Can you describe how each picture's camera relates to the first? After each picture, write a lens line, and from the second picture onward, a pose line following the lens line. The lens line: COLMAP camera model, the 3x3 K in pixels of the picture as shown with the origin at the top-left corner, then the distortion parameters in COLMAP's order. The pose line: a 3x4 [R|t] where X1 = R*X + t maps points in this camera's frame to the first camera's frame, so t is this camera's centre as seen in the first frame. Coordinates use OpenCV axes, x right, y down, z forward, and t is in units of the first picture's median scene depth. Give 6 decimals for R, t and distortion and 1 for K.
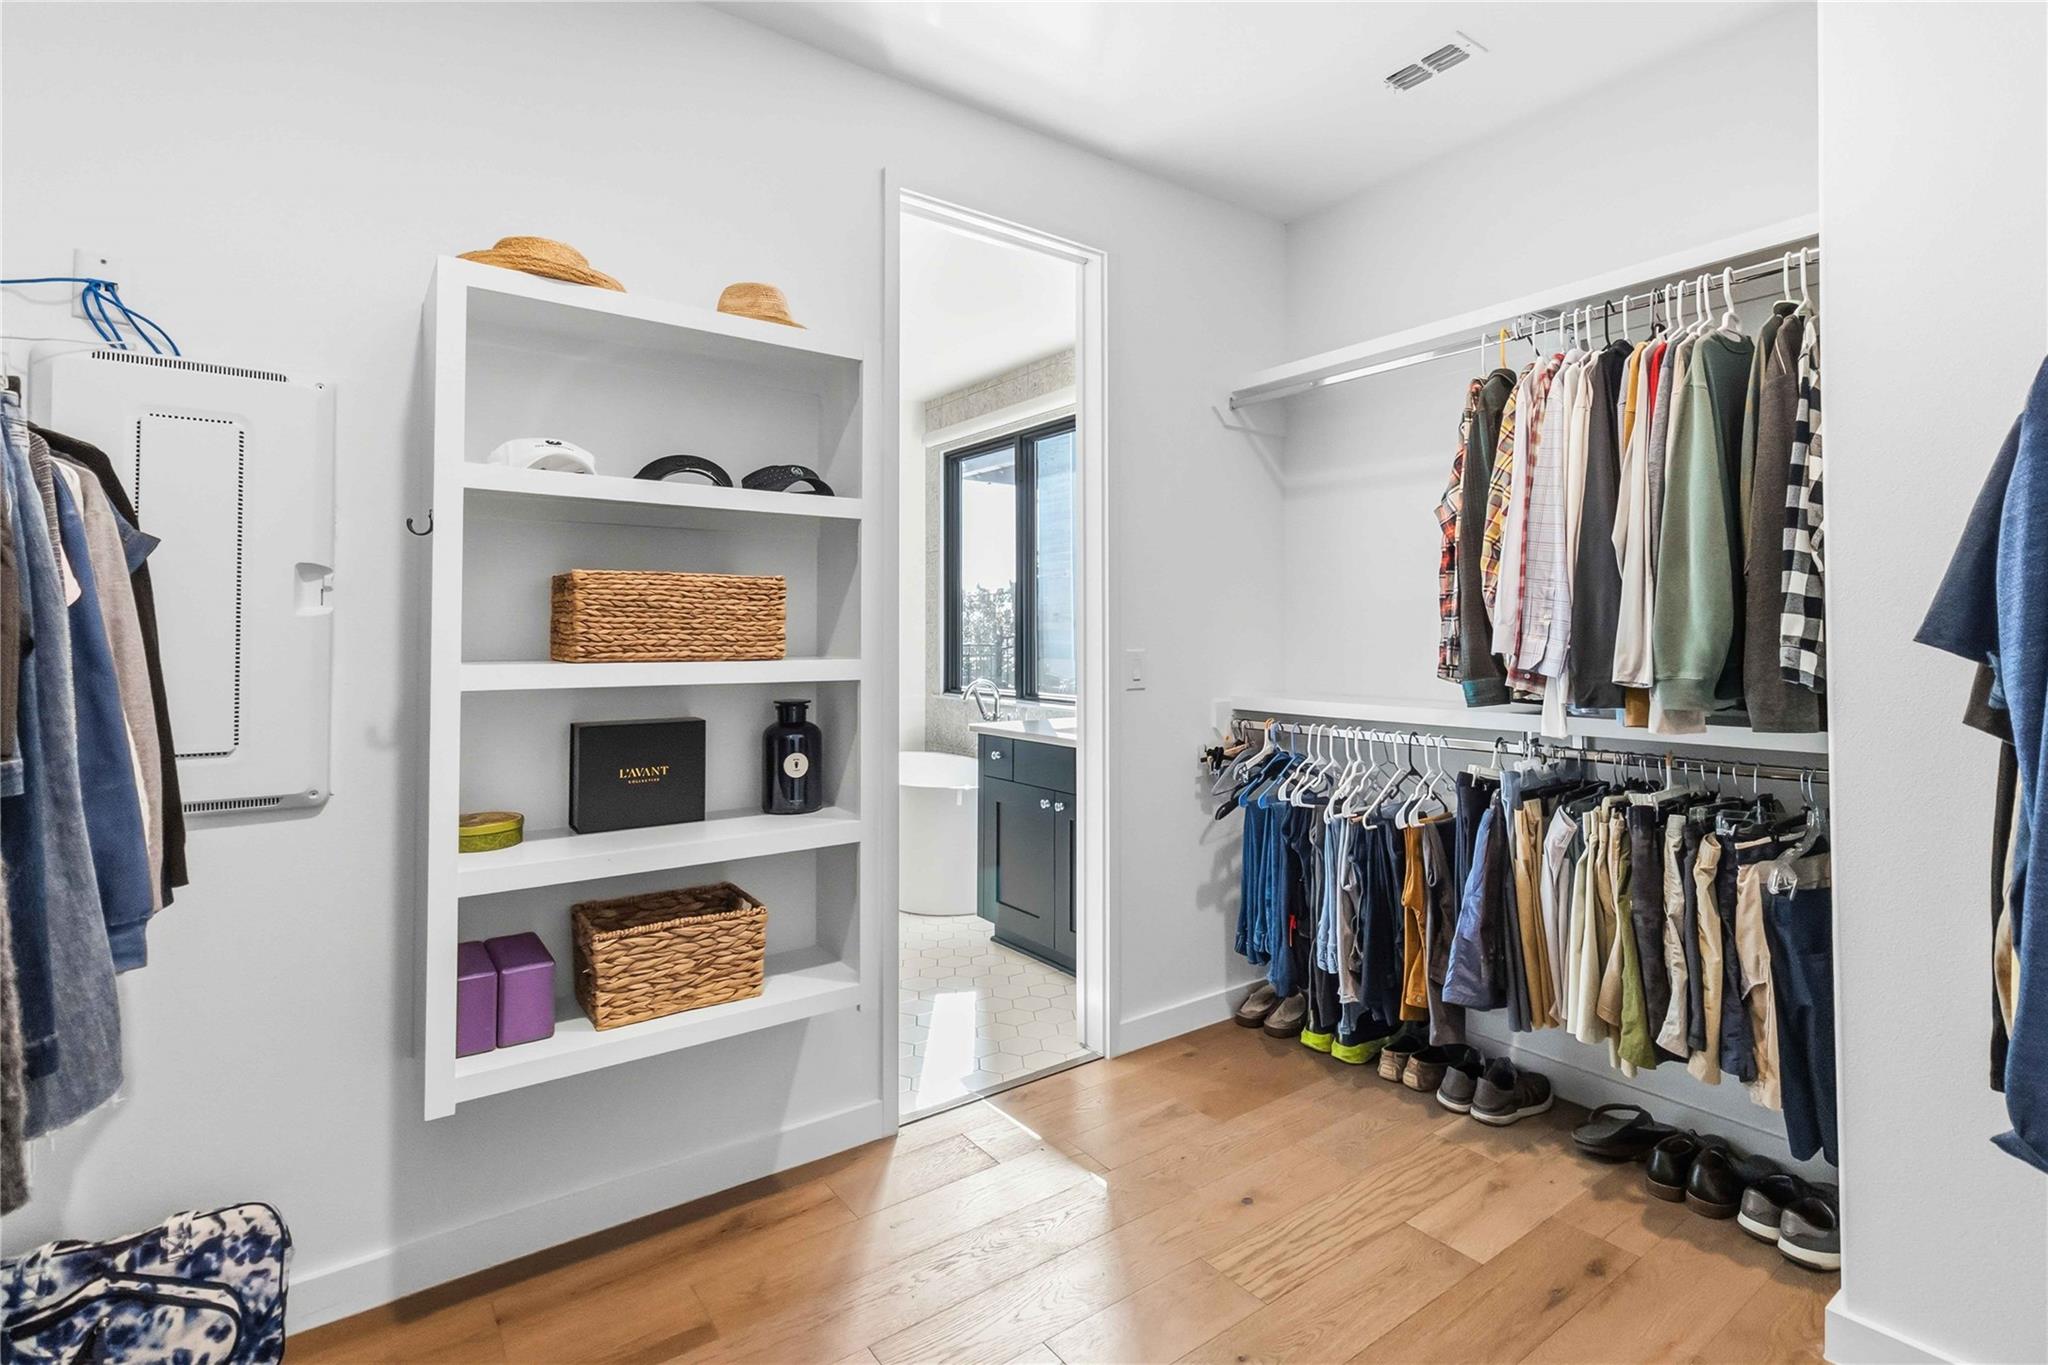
lens RADIAL K [[959.1, 0, 1053.5], [0, 959.1, 654.9], [0, 0, 1]] dist [0.003457, 0.000743]
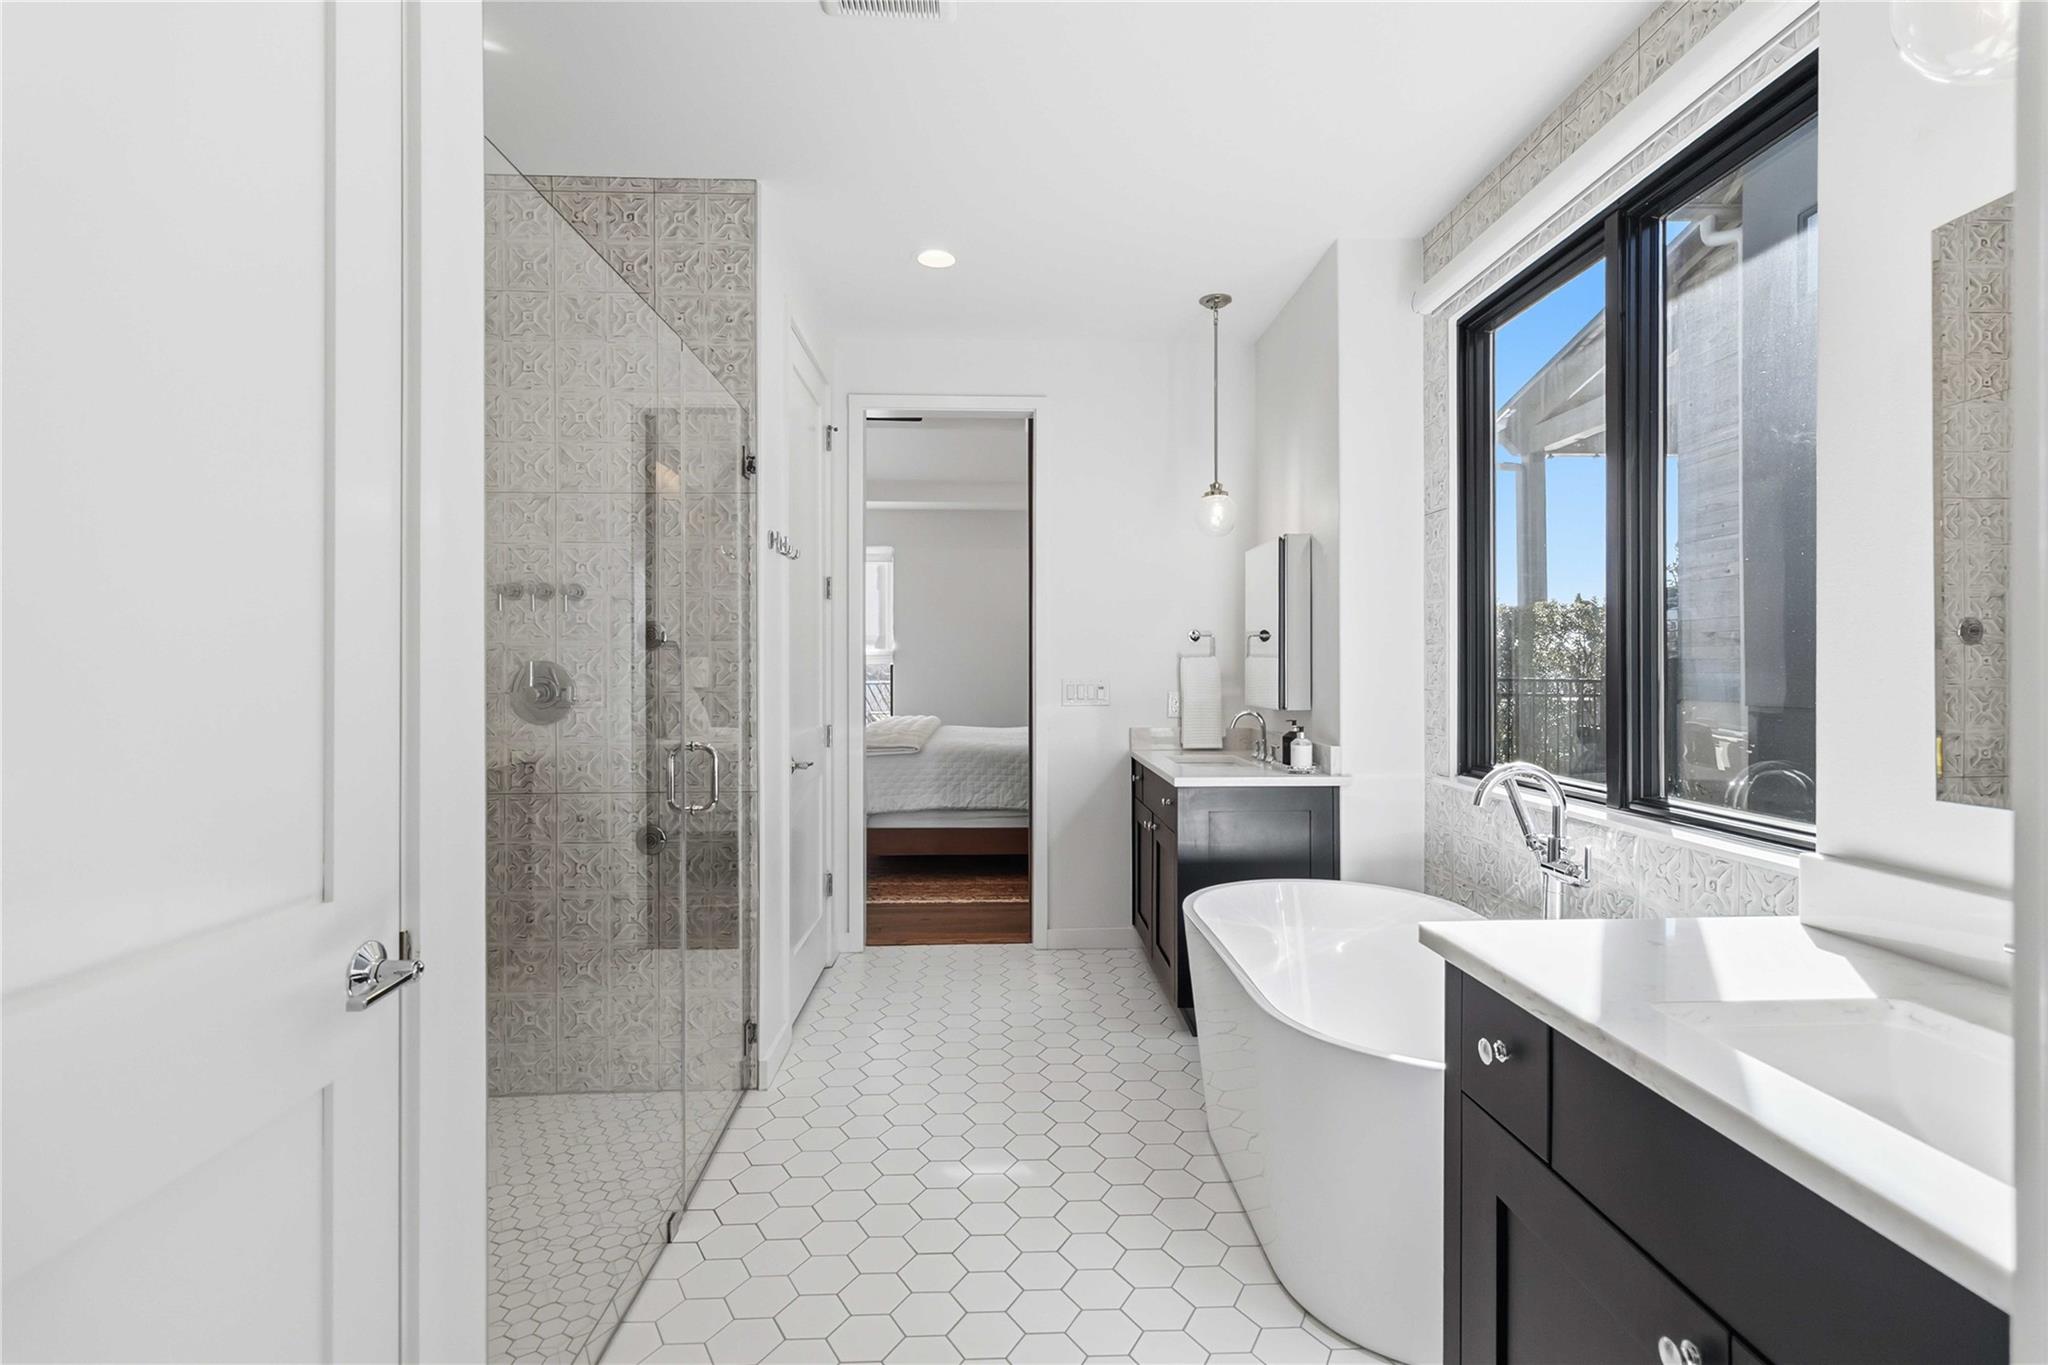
lens RADIAL K [[959.1, 0, 1053.5], [0, 959.1, 654.9], [0, 0, 1]] dist [0.003457, 0.000743]
pose [[0.828652, 0.003583, -0.559752, -0.002002], [-0.019818, 0.999540, -0.022939, -0.010326], [0.559413, 0.030102, 0.828342, 0.452465]]
